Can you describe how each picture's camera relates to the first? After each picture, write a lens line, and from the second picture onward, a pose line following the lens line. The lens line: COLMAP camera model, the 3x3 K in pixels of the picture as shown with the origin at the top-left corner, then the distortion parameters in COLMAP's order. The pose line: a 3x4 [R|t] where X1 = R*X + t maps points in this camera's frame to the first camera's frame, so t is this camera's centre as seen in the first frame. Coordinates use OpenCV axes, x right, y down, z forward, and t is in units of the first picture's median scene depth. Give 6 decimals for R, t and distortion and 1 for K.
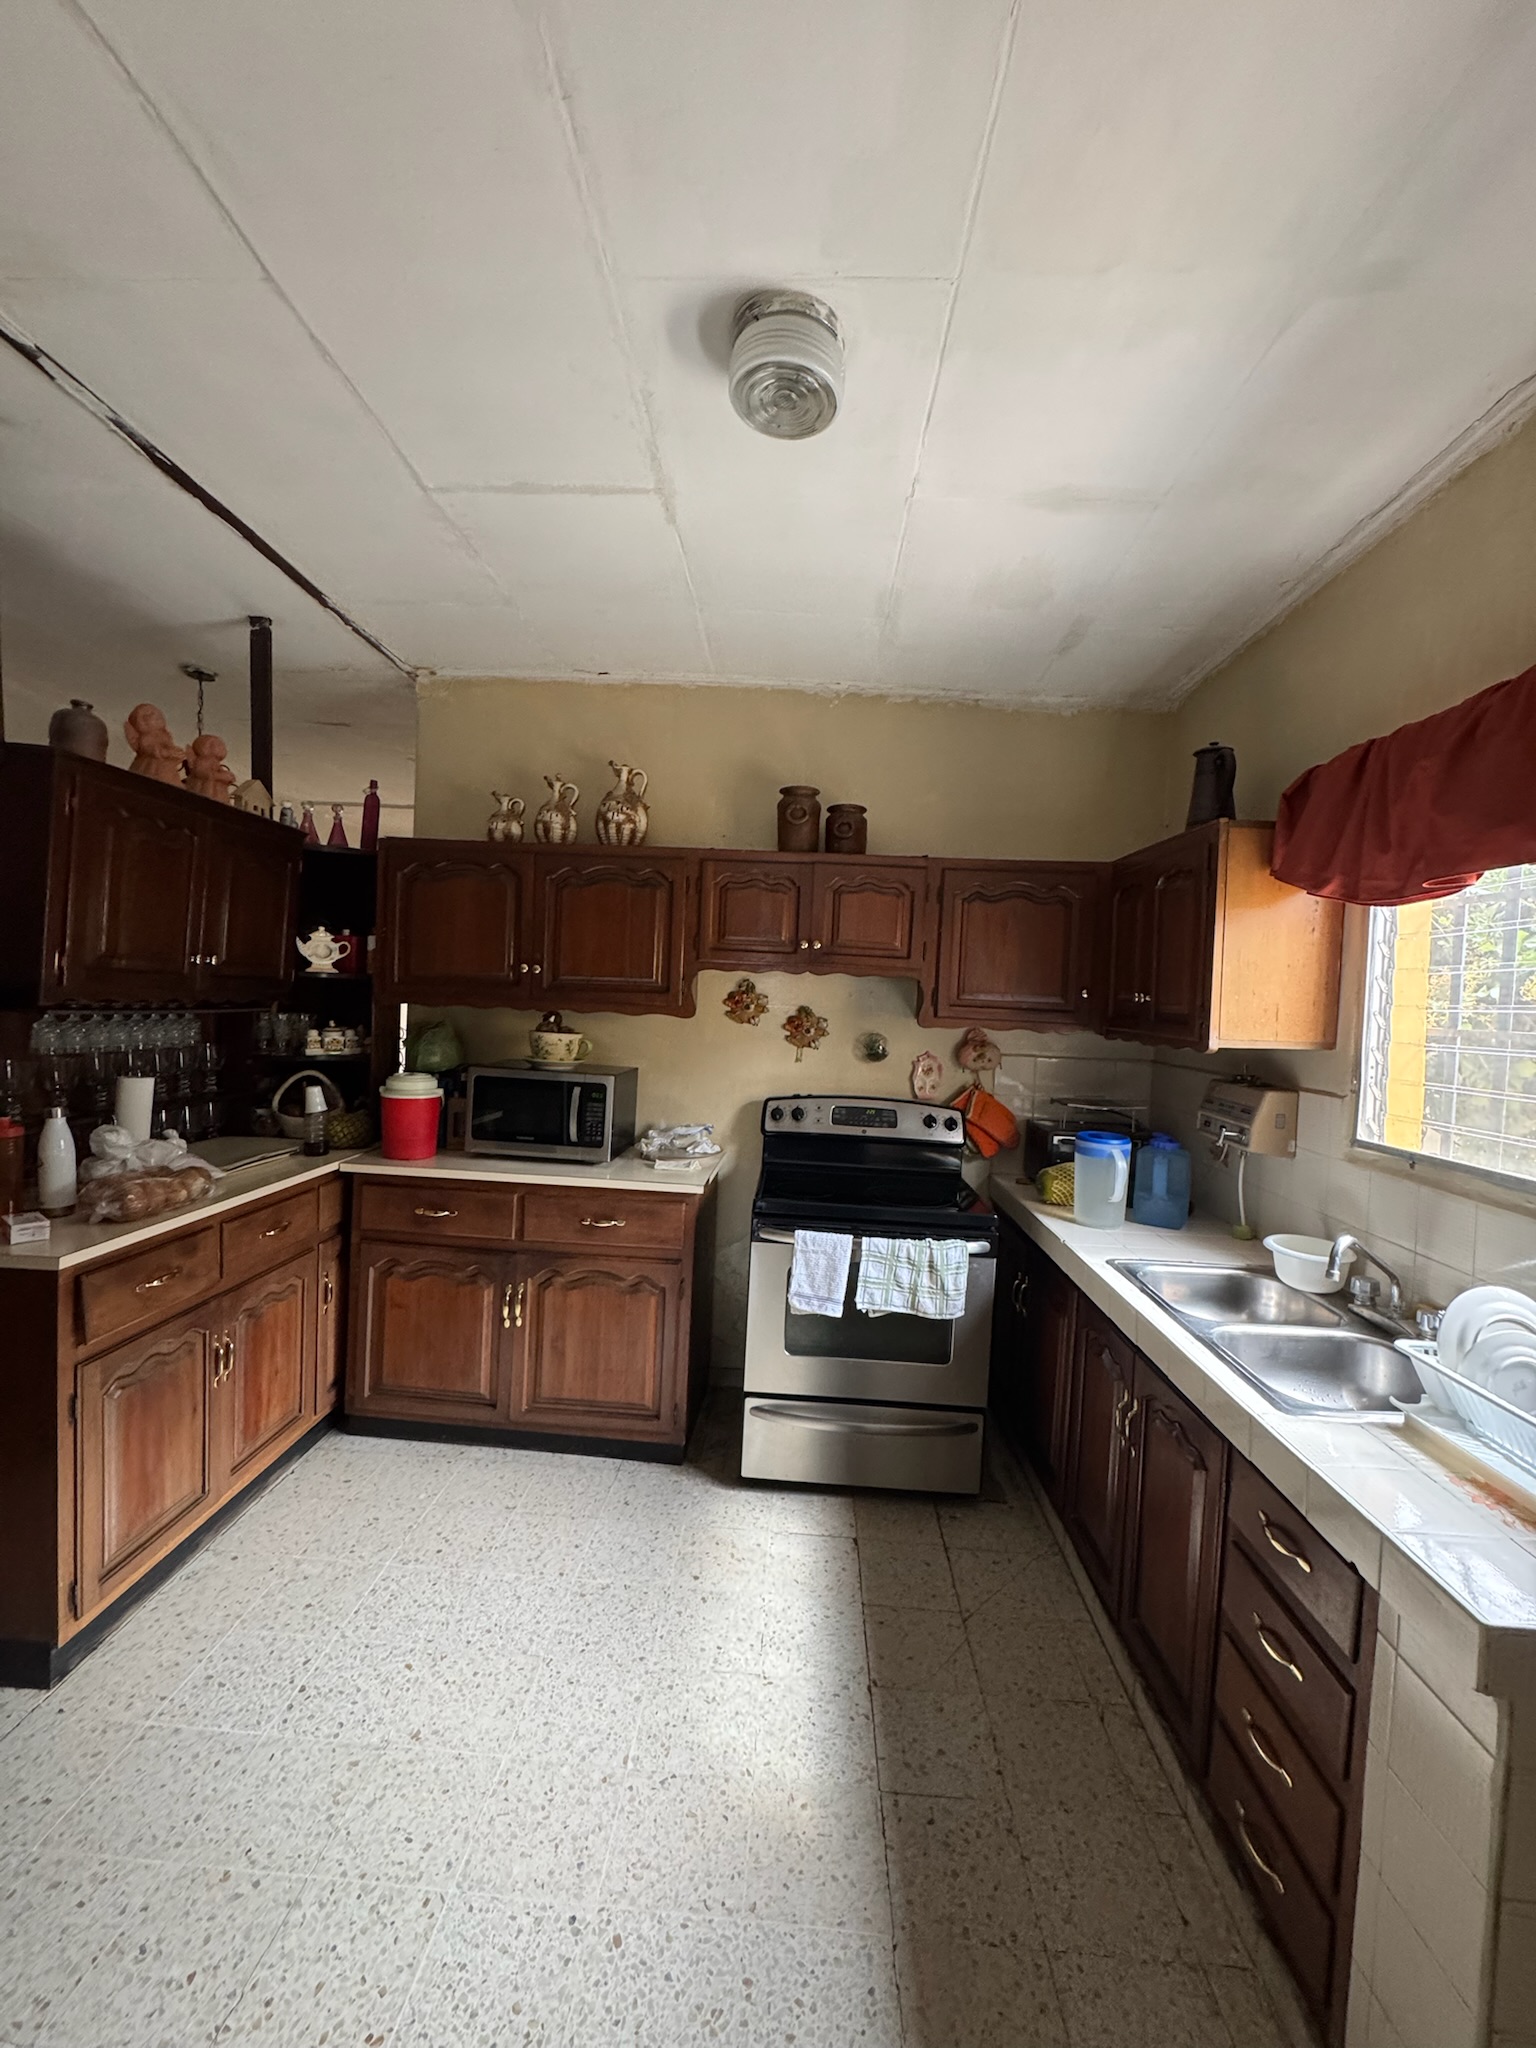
lens RADIAL K [[809.7, 0, 765.9], [0, 809.7, 1025.5], [0, 0, 1]] dist [0.000120, 0.000022]
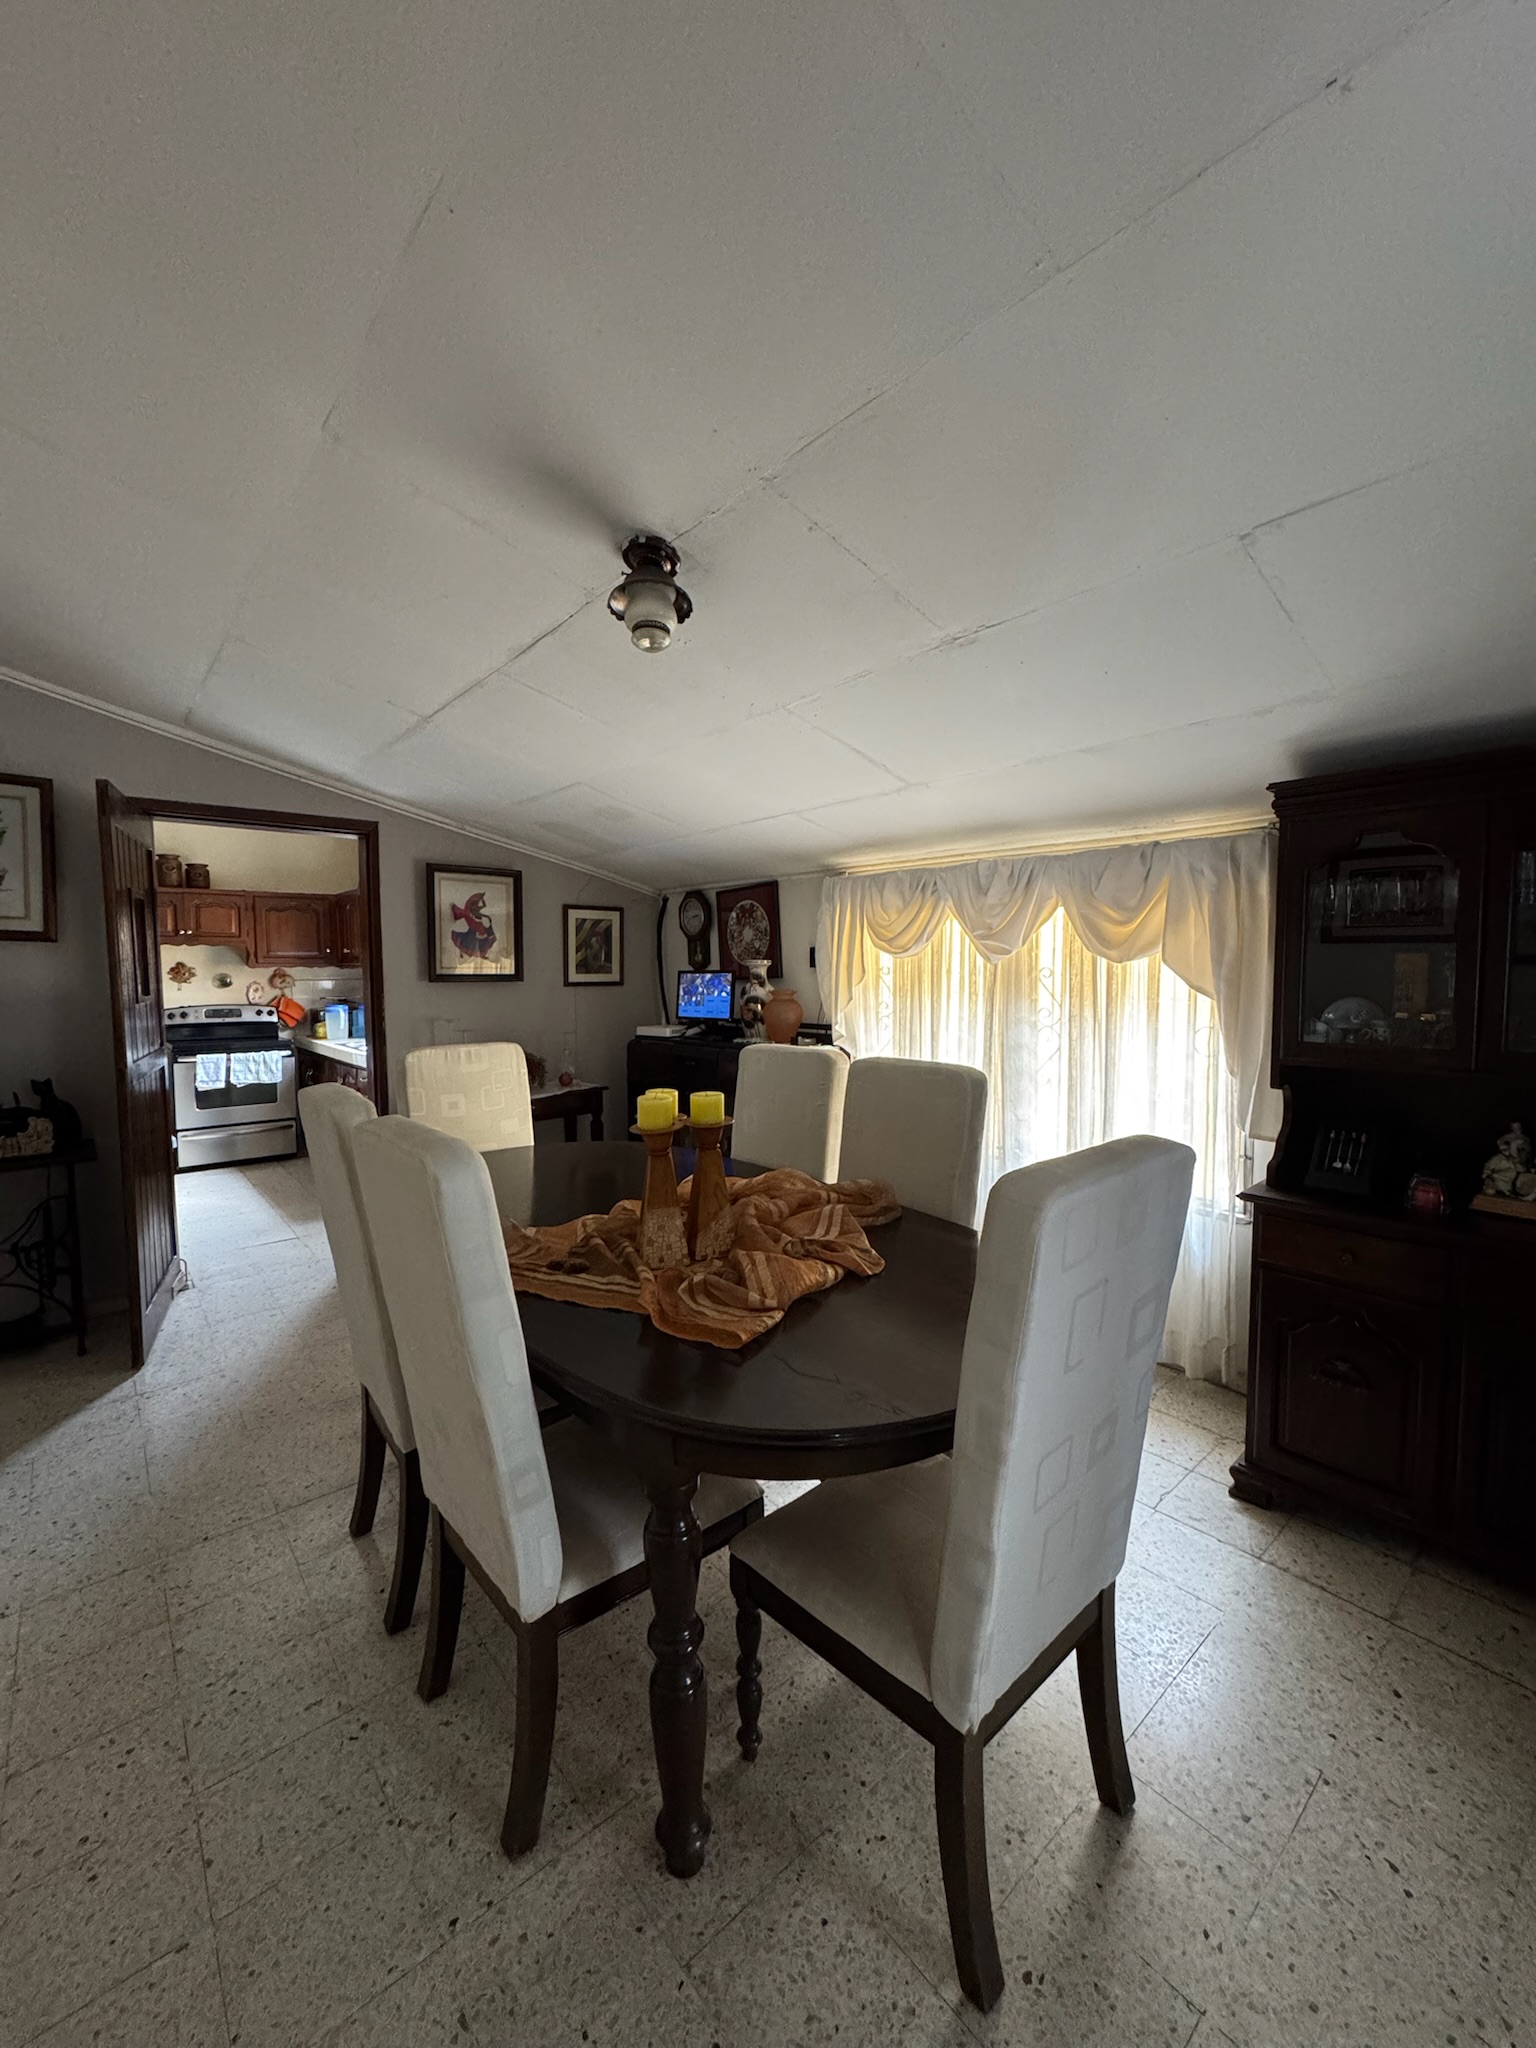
lens RADIAL K [[809.7, 0, 772.4], [0, 809.7, 1020.4], [0, 0, 1]] dist [0.000120, 0.000022]
pose [[0.722835, -0.092885, 0.684749, -0.299662], [0.061764, 0.995643, 0.069857, 0.075762], [-0.688255, -0.008203, 0.725423, -1.563769]]
